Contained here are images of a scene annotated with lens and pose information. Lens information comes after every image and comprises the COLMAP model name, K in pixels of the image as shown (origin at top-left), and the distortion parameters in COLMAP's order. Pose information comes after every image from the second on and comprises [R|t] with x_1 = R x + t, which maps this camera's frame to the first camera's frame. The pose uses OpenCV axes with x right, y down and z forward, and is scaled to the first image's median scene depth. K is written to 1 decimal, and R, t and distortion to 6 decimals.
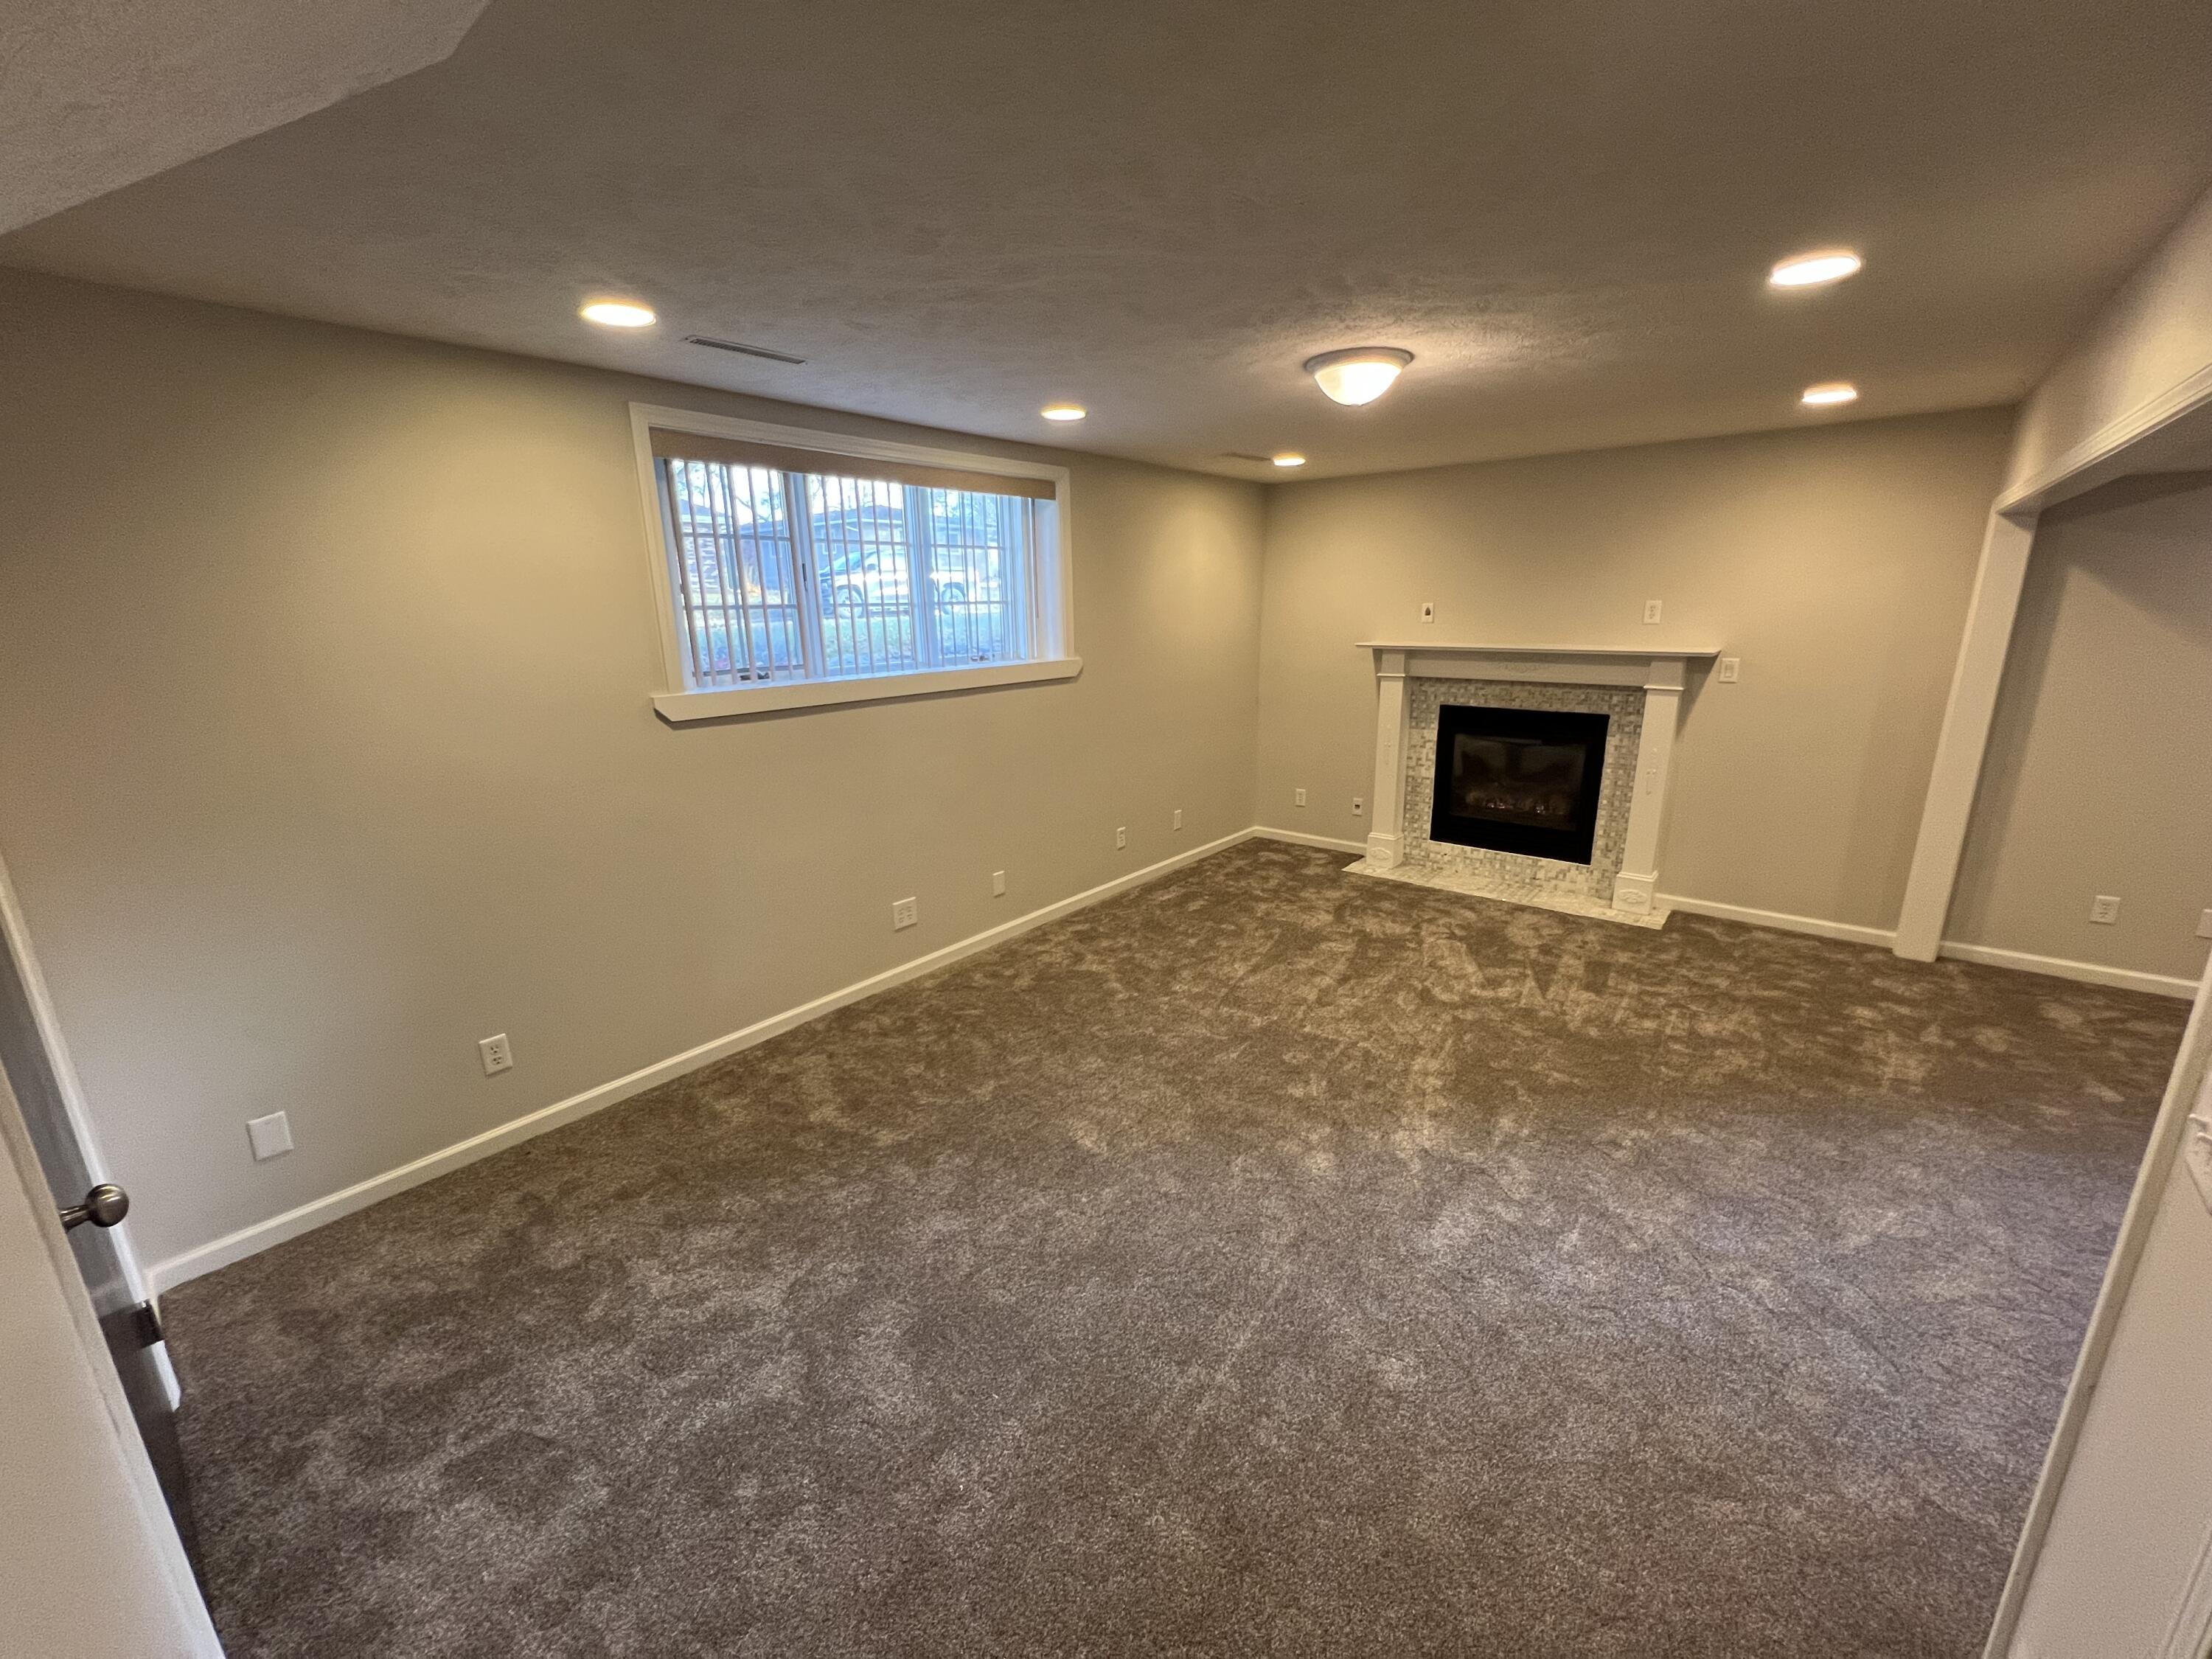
lens RADIAL K [[879.9, 0, 1106.4], [0, 879.9, 829.8], [0, 0, 1]] dist [-0.002426, 0.000162]
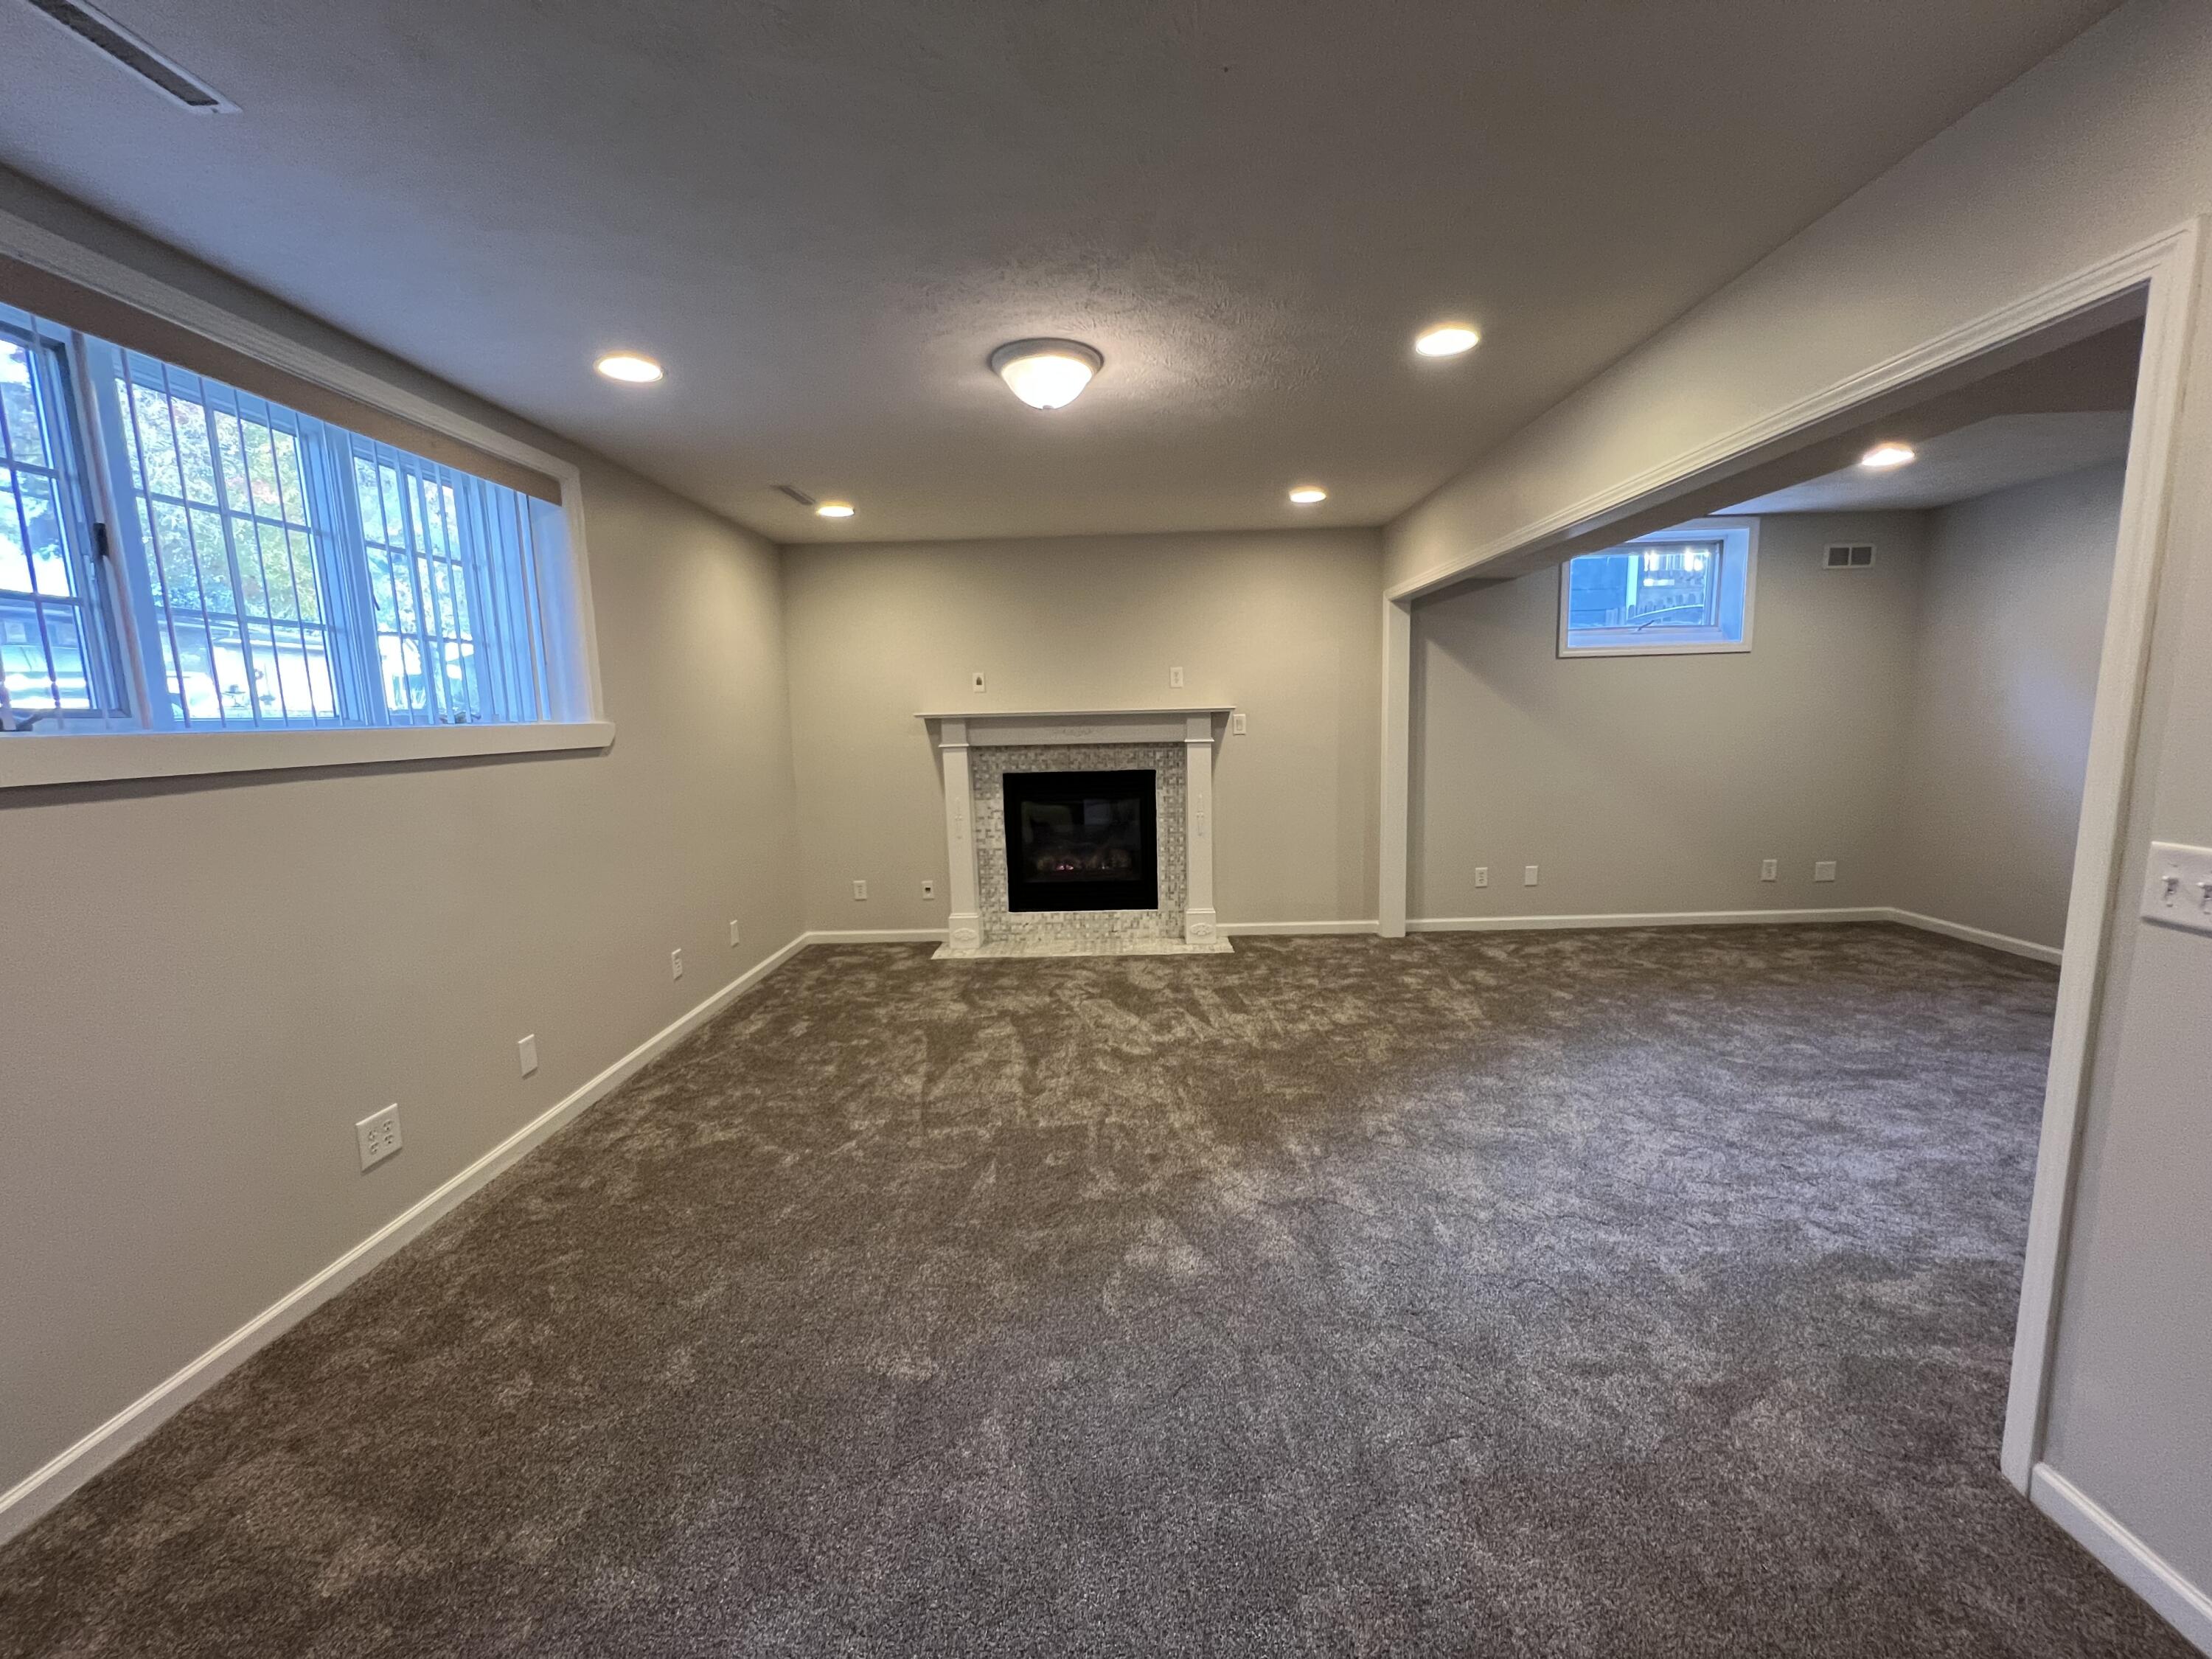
lens RADIAL K [[879.9, 0, 1106.8], [0, 879.9, 832.4], [0, 0, 1]] dist [-0.002426, 0.000162]
pose [[0.781743, -0.087339, 0.617454, -0.186281], [0.169431, 0.982645, -0.075517, 0.022126], [-0.600142, 0.163651, 0.782974, 0.216290]]
